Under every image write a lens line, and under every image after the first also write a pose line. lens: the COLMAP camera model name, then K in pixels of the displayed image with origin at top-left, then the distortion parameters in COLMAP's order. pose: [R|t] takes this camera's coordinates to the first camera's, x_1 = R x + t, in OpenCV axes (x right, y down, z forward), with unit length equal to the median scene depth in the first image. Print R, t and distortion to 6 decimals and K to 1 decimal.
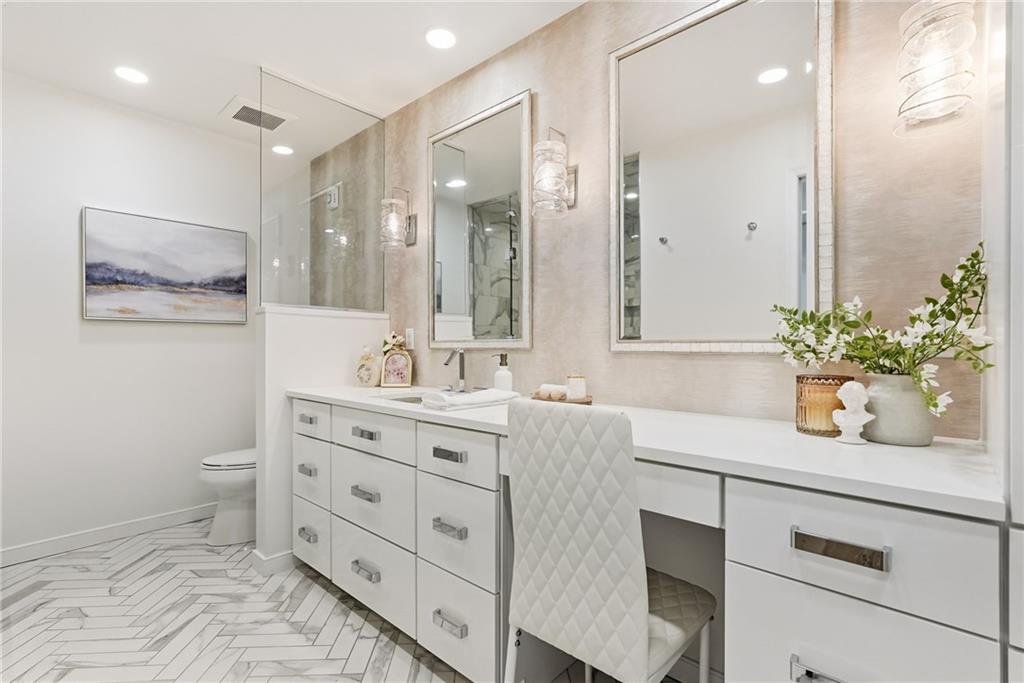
lens RADIAL K [[477.1, 0, 510.7], [0, 477.1, 344.3], [0, 0, 1]] dist [-0.000608, 0.008012]
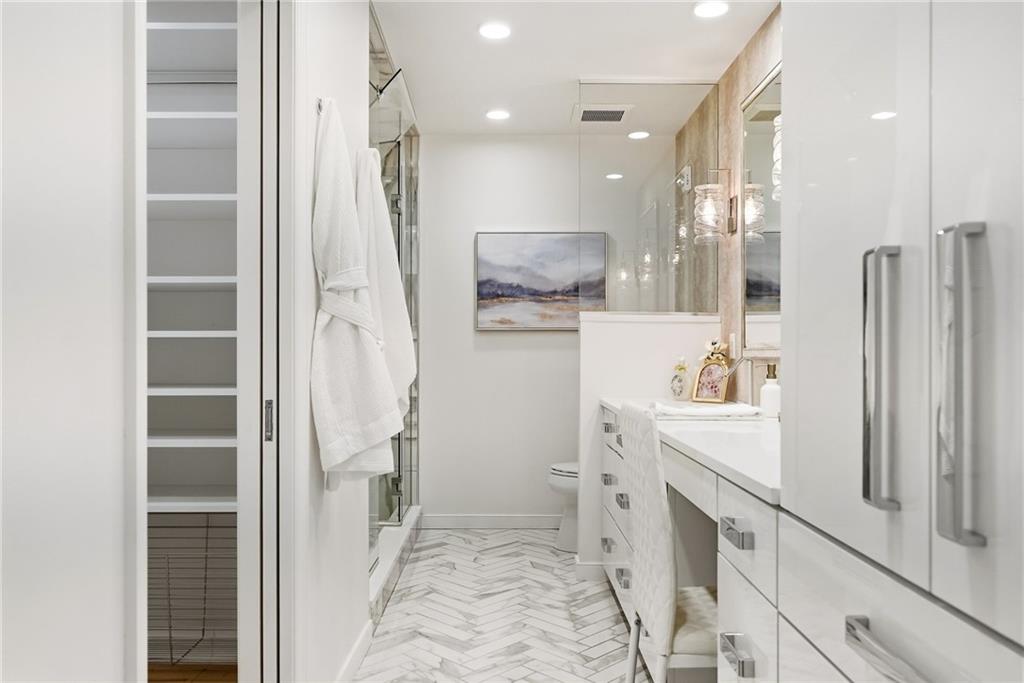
lens RADIAL K [[786.6, 0, 512.0], [0, 786.6, 341.5], [0, 0, 1]] dist [-0.006320, -0.001049]
pose [[0.678934, -0.008604, -0.734149, 0.548301], [-0.000223, 0.999929, -0.011925, -0.002774], [0.734199, 0.008259, 0.678884, -0.216053]]
